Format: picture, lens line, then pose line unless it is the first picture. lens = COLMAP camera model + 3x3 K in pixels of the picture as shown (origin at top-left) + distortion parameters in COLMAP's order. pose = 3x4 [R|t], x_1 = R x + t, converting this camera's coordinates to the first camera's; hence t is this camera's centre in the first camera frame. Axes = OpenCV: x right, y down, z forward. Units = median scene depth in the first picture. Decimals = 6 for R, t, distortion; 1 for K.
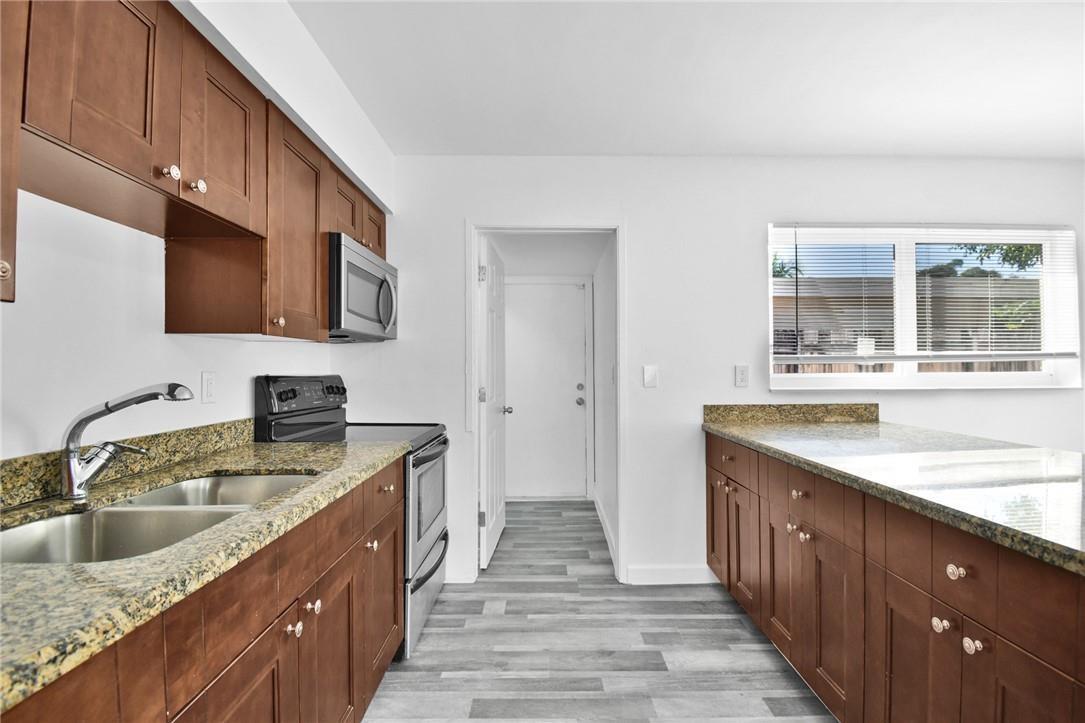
lens RADIAL K [[488.3, 0, 547.3], [0, 488.3, 361.8], [0, 0, 1]] dist [0.018940, -0.026186]
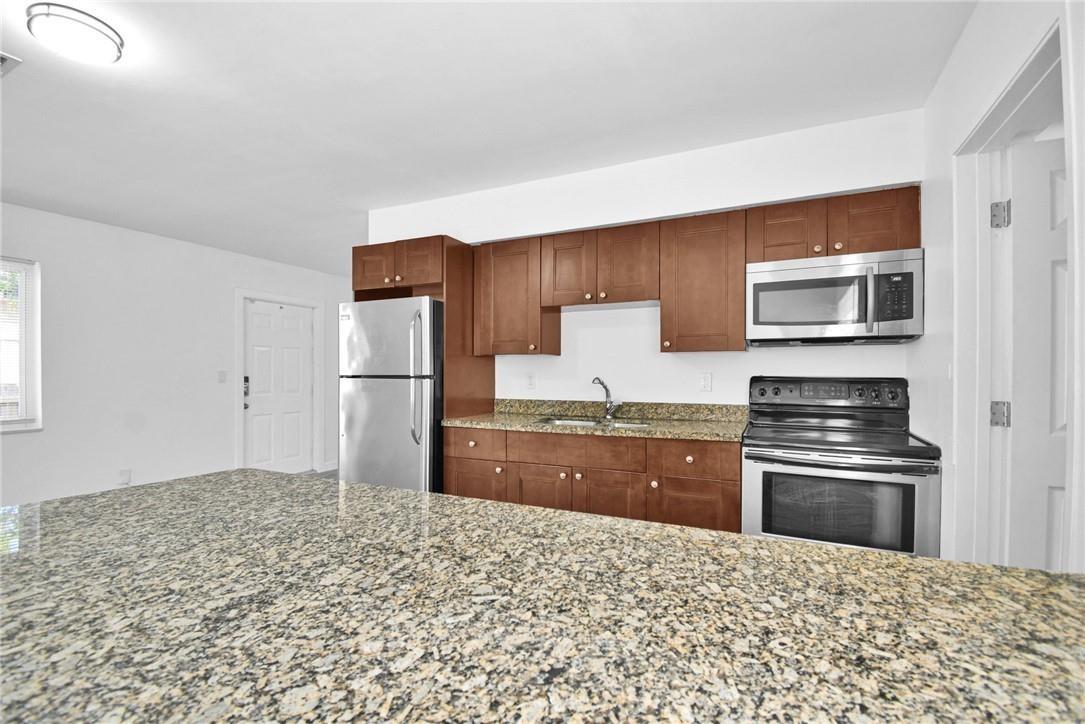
lens RADIAL K [[482.7, 0, 552.7], [0, 482.7, 375.0], [0, 0, 1]] dist [0.016547, -0.025316]
pose [[-0.434540, 0.004144, -0.900643, 0.897591], [0.011347, 0.999935, -0.000874, 0.018648], [0.900581, -0.010599, -0.434559, 1.056325]]
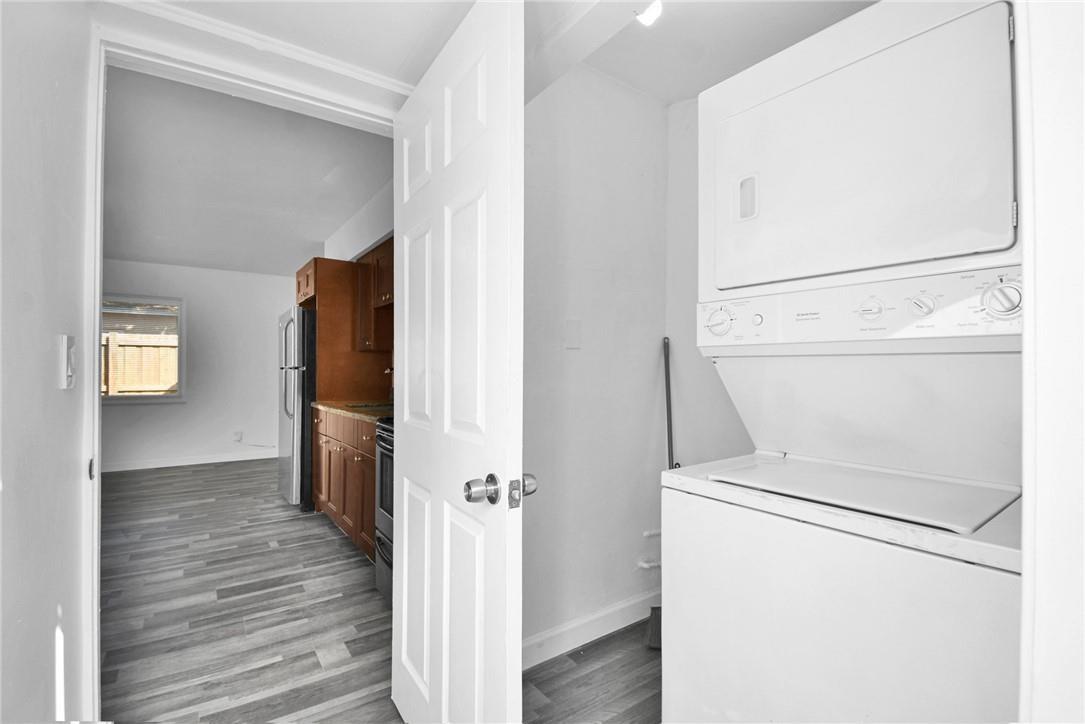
lens RADIAL K [[500.2, 0, 561.9], [0, 500.2, 371.6], [0, 0, 1]] dist [0.019655, -0.010671]
pose [[-0.813387, 0.000328, -0.581723, 0.079944], [0.008664, 0.999896, -0.011551, 0.063439], [0.581659, -0.014435, -0.813305, 2.261242]]
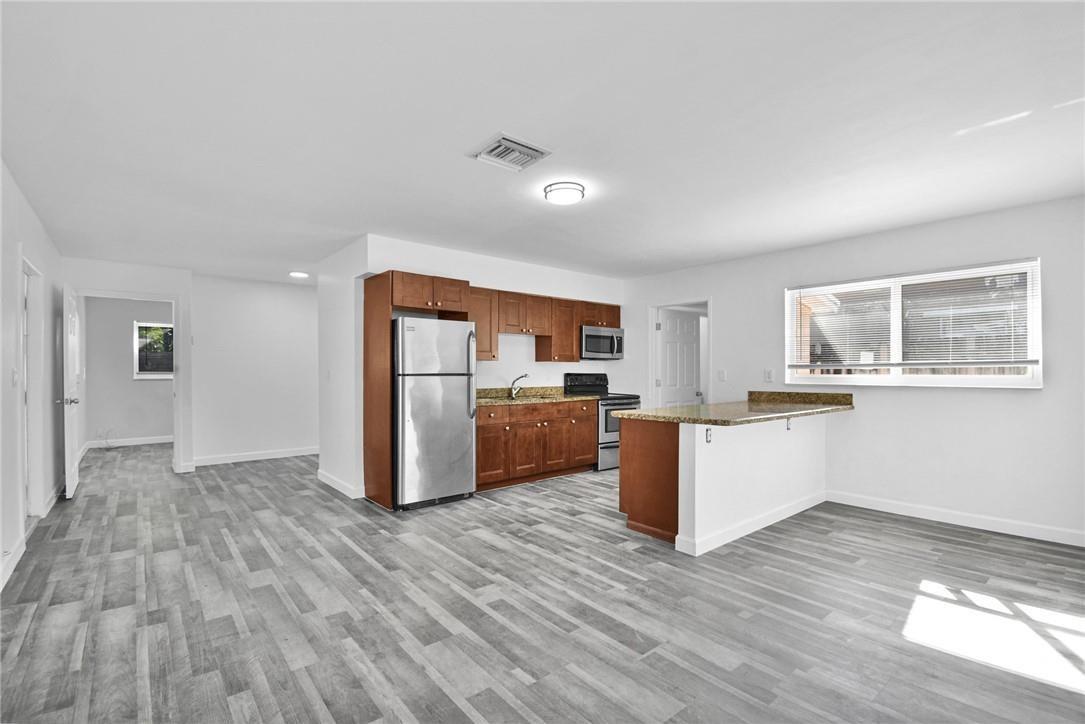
lens RADIAL K [[482.7, 0, 552.7], [0, 482.7, 375.0], [0, 0, 1]] dist [0.016547, -0.025316]
pose [[0.642665, 0.009772, -0.766085, 1.668347], [0.007759, 0.999784, 0.019262, -0.018442], [0.766108, -0.018323, 0.642451, -1.007591]]
